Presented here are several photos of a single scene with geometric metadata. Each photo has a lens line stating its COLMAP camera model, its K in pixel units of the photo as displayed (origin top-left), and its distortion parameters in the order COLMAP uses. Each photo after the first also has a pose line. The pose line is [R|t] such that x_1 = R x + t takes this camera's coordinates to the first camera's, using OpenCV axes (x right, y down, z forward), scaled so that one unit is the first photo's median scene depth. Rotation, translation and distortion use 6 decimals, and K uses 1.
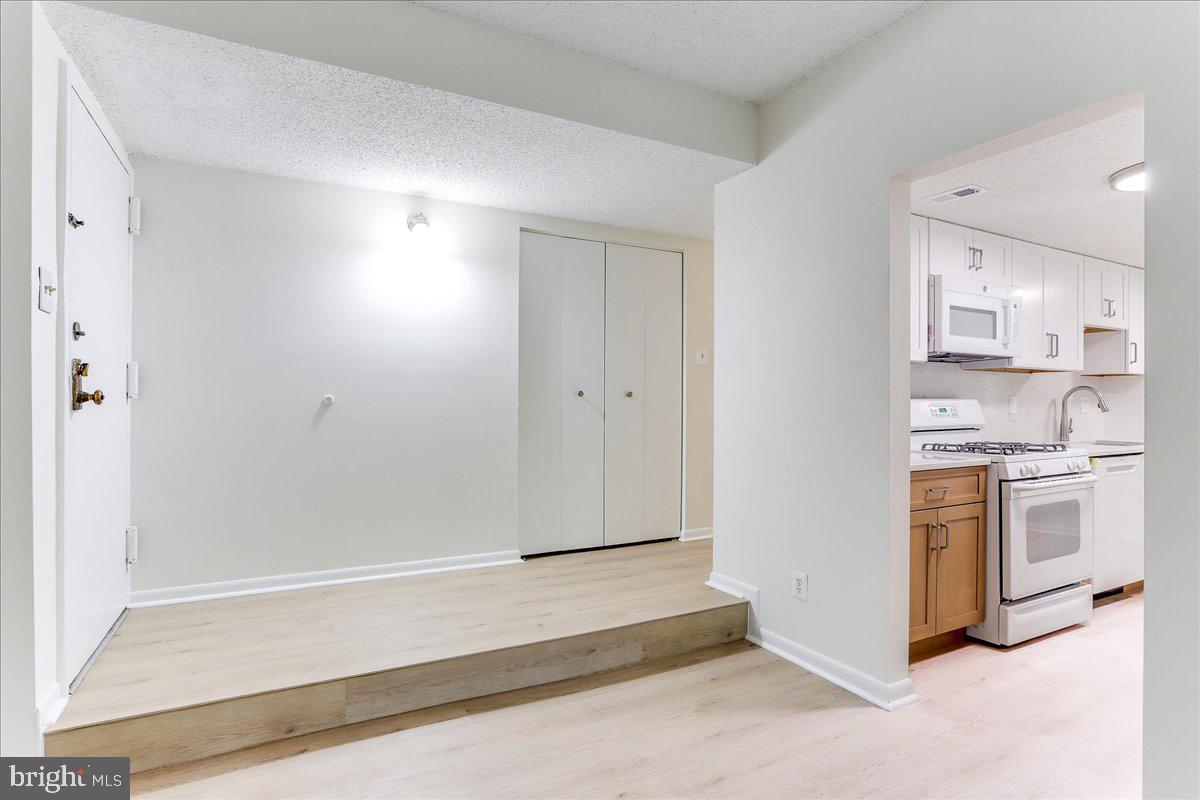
lens RADIAL K [[605.7, 0, 596.2], [0, 605.7, 403.7], [0, 0, 1]] dist [-0.016641, 0.005811]
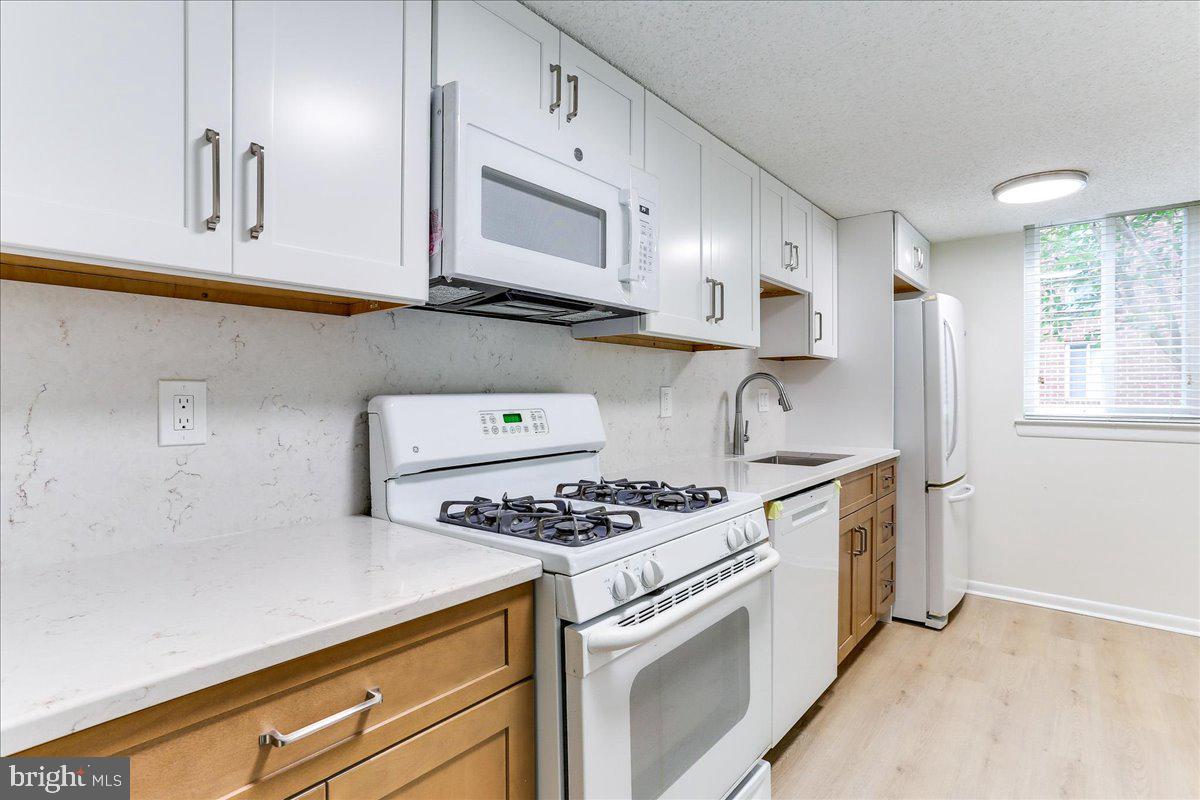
lens RADIAL K [[605.7, 0, 604.2], [0, 605.7, 392.3], [0, 0, 1]] dist [-0.016641, 0.005811]
pose [[0.915239, -0.004557, 0.402887, 0.452241], [0.006015, 0.999979, -0.002353, -0.007903], [-0.402867, 0.004577, 0.915247, 0.540529]]
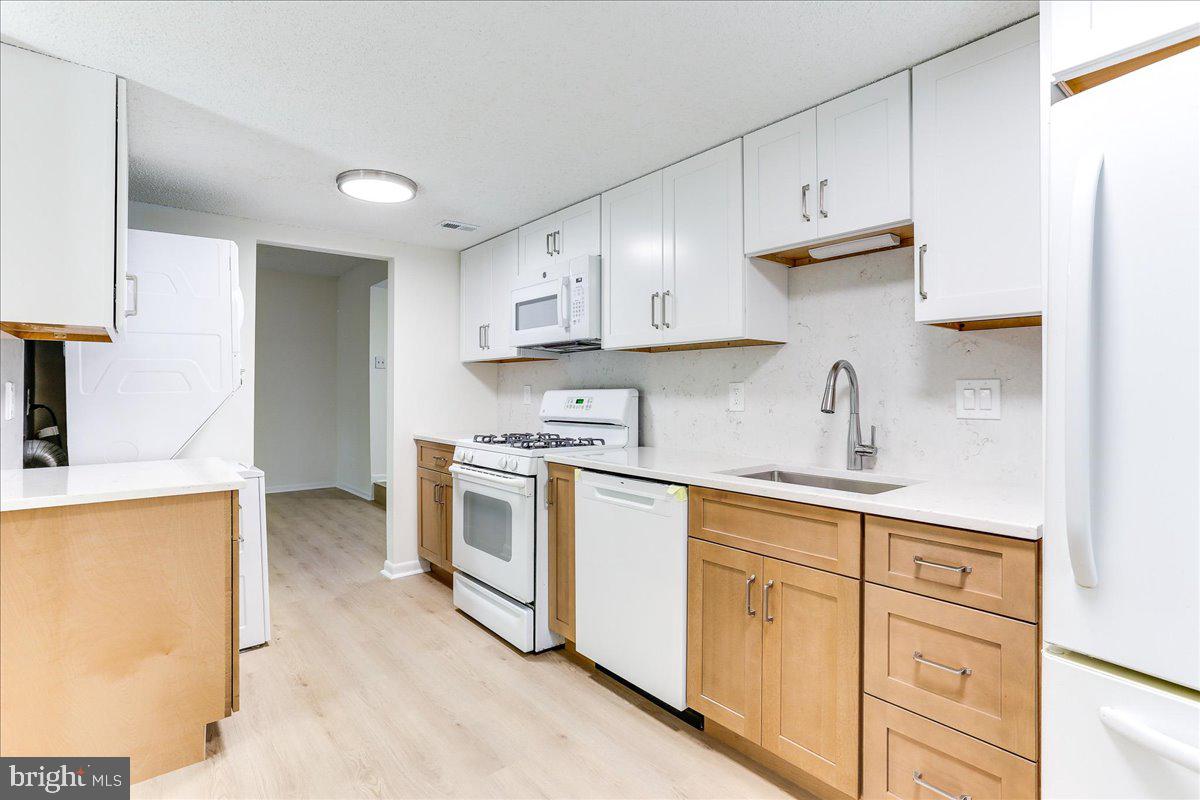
lens RADIAL K [[605.5, 0, 602.9], [0, 605.5, 383.9], [0, 0, 1]] dist [-0.026671, 0.002817]
pose [[0.189722, -0.016200, -0.981704, 1.523463], [-0.001124, 0.999860, -0.016717, -0.000843], [0.981837, 0.004275, 0.189677, 0.859176]]
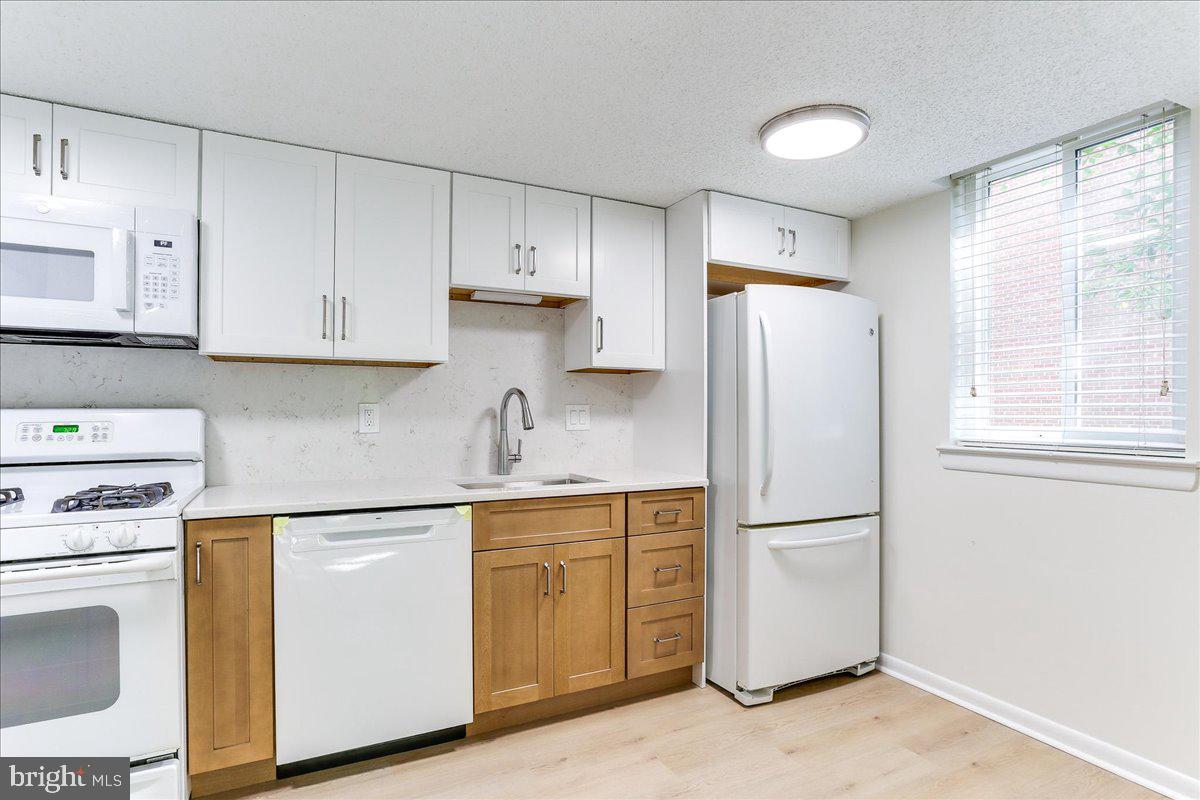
lens RADIAL K [[605.5, 0, 601.2], [0, 605.5, 405.8], [0, 0, 1]] dist [-0.026671, 0.002817]
pose [[0.999941, -0.002400, -0.010572, 1.096524], [0.002291, 0.999944, -0.010339, -0.004117], [0.010596, 0.010314, 0.999891, 0.441502]]
